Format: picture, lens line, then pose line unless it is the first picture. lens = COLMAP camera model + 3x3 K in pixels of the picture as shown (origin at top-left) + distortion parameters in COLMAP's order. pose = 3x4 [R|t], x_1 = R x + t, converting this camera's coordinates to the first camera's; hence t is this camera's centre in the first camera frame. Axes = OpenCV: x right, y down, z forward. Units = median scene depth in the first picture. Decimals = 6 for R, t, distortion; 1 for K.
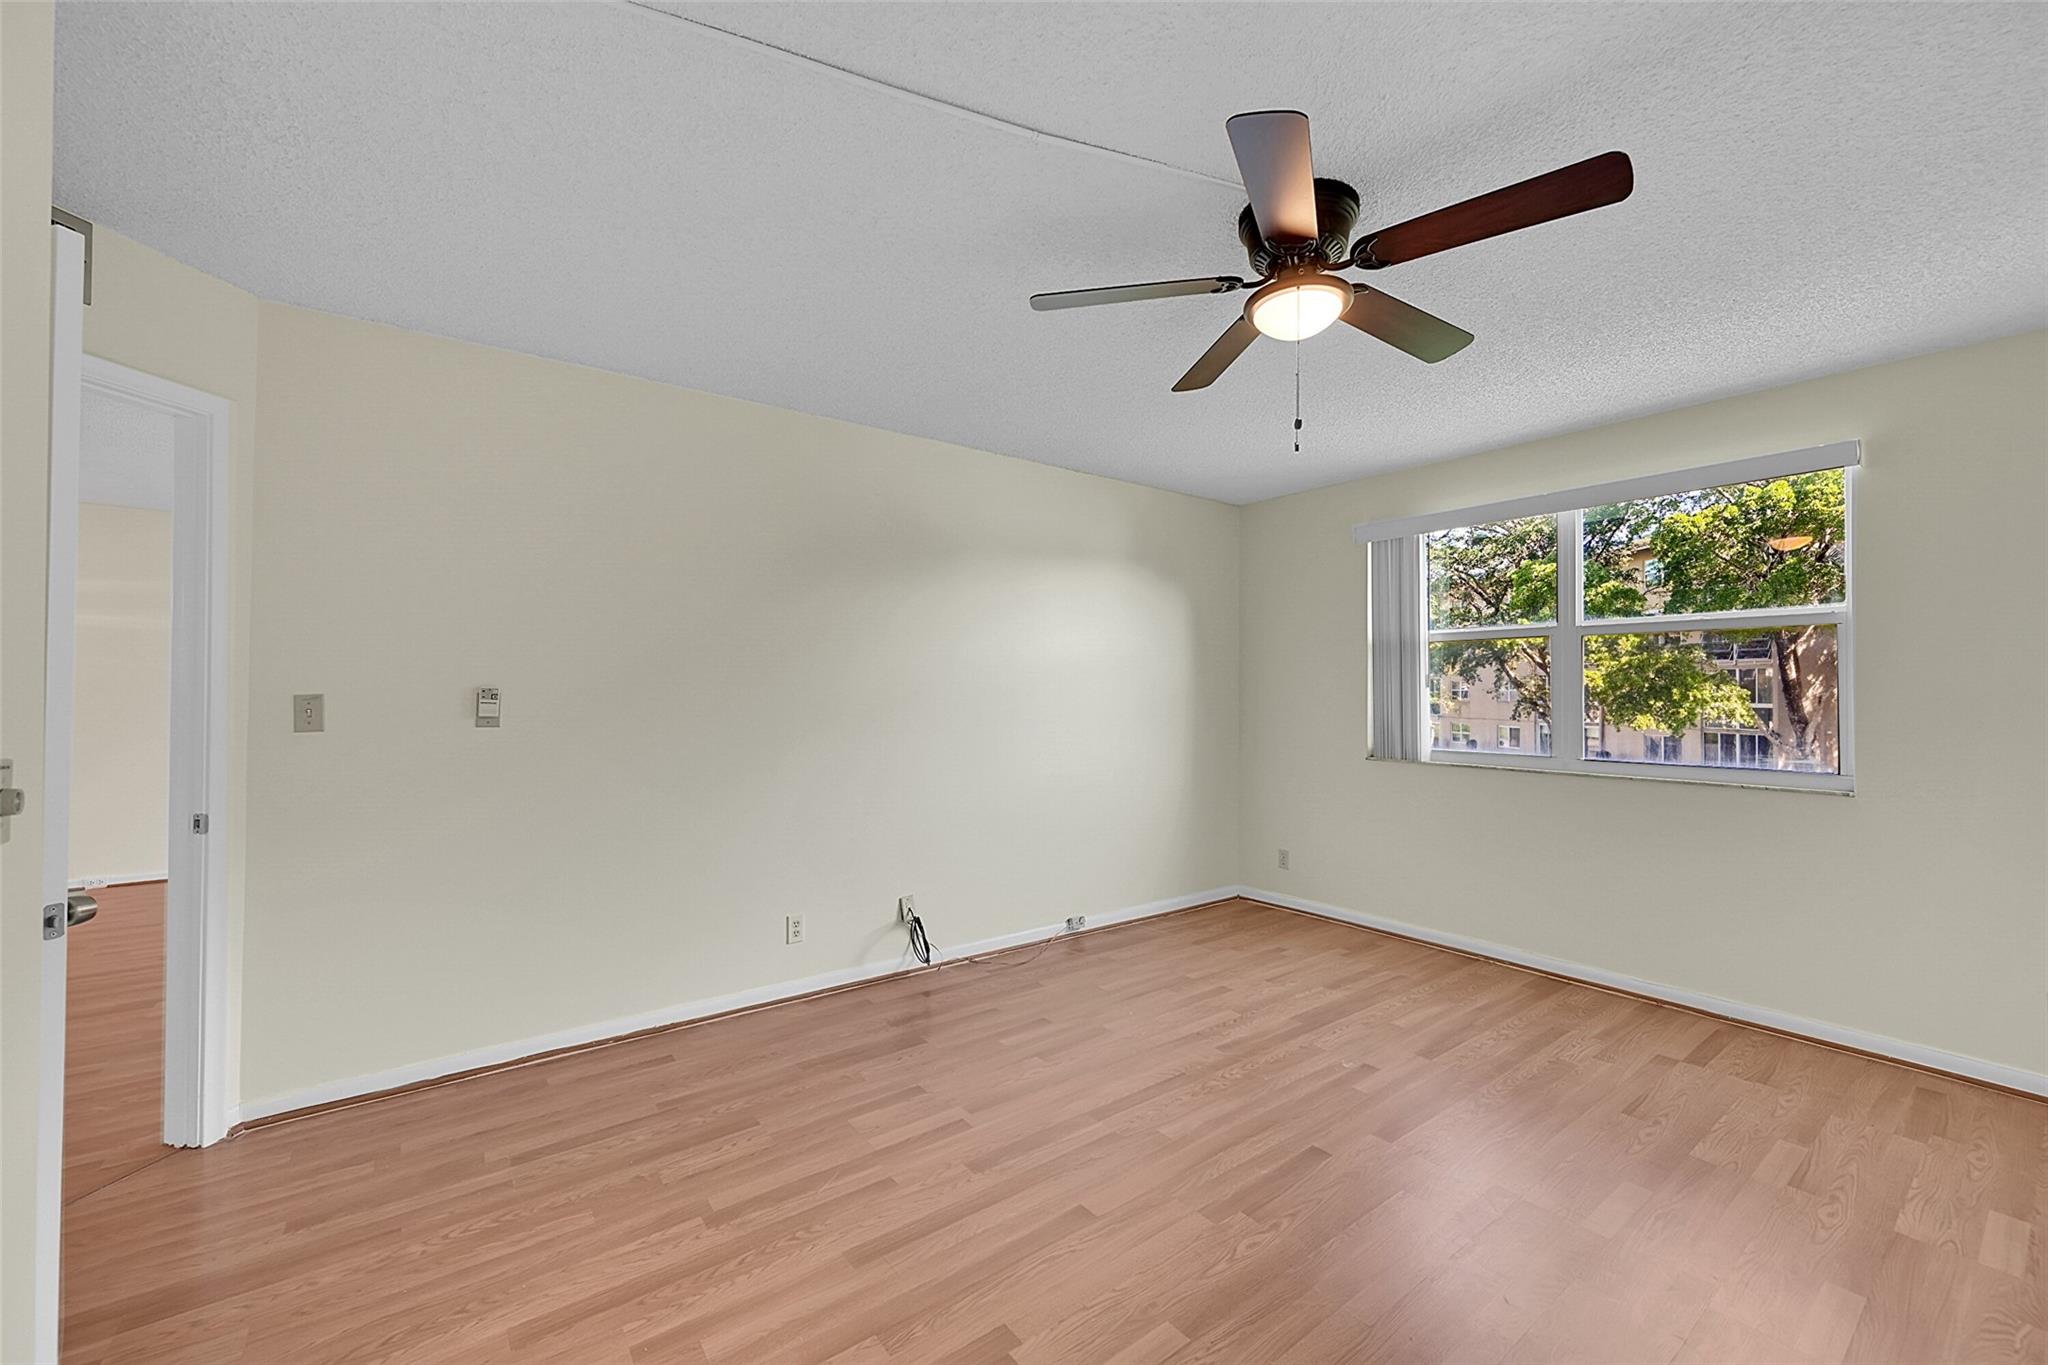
lens RADIAL K [[805.6, 0, 1018.9], [0, 805.6, 683.1], [0, 0, 1]] dist [-0.000167, -0.000041]
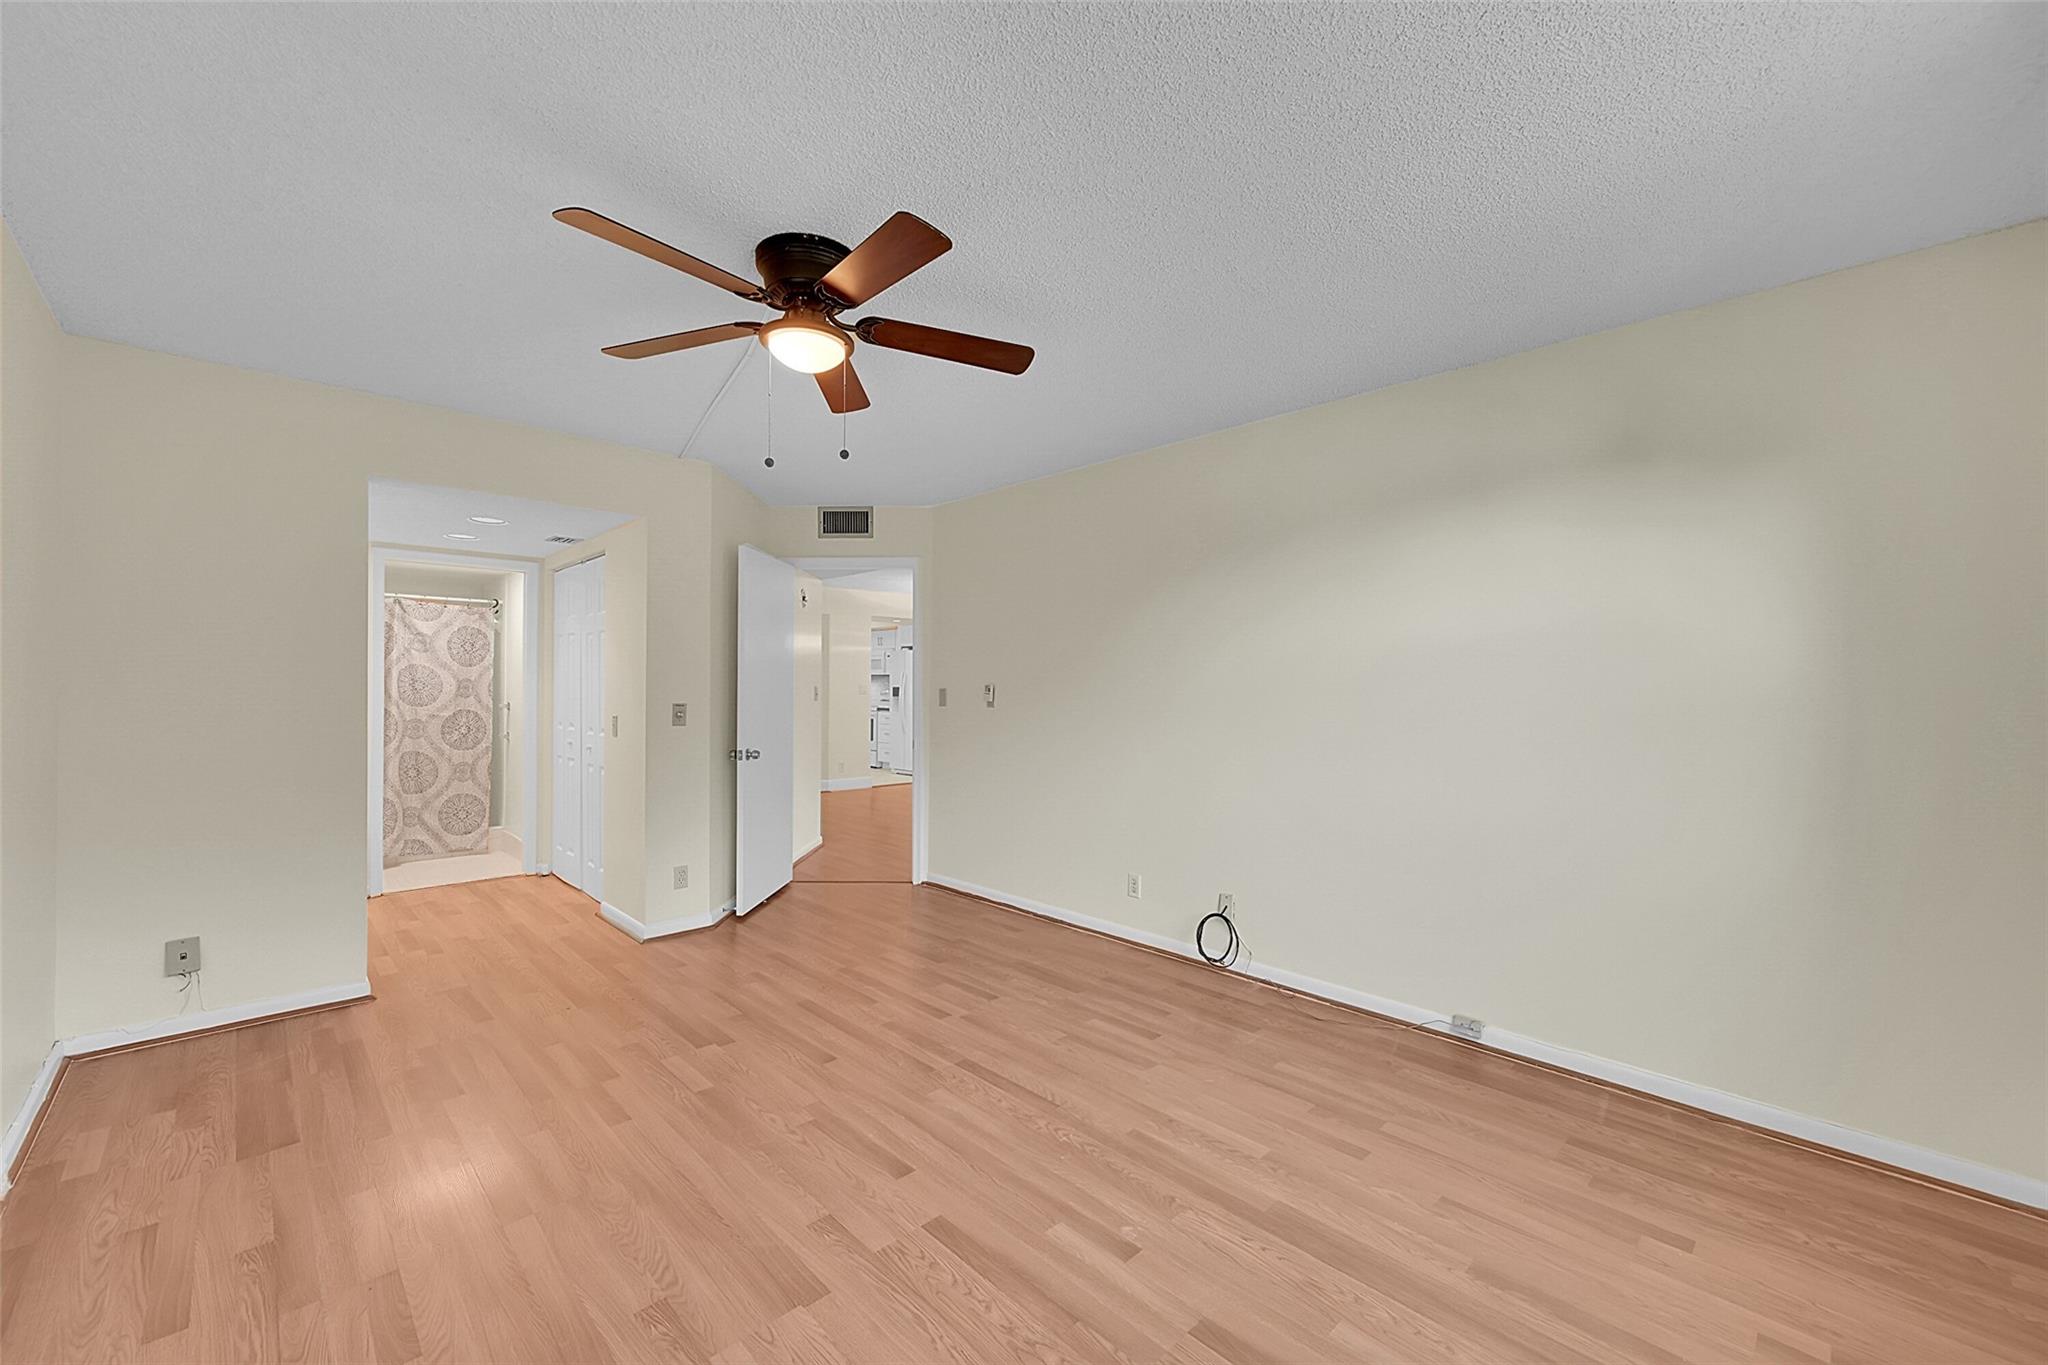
lens RADIAL K [[805.6, 0, 1021.9], [0, 805.6, 677.8], [0, 0, 1]] dist [-0.000167, -0.000041]
pose [[0.132192, -0.011954, -0.991152, 1.038140], [0.006428, 0.999917, -0.011202, 0.009628], [0.991203, -0.004891, 0.132258, 0.788606]]
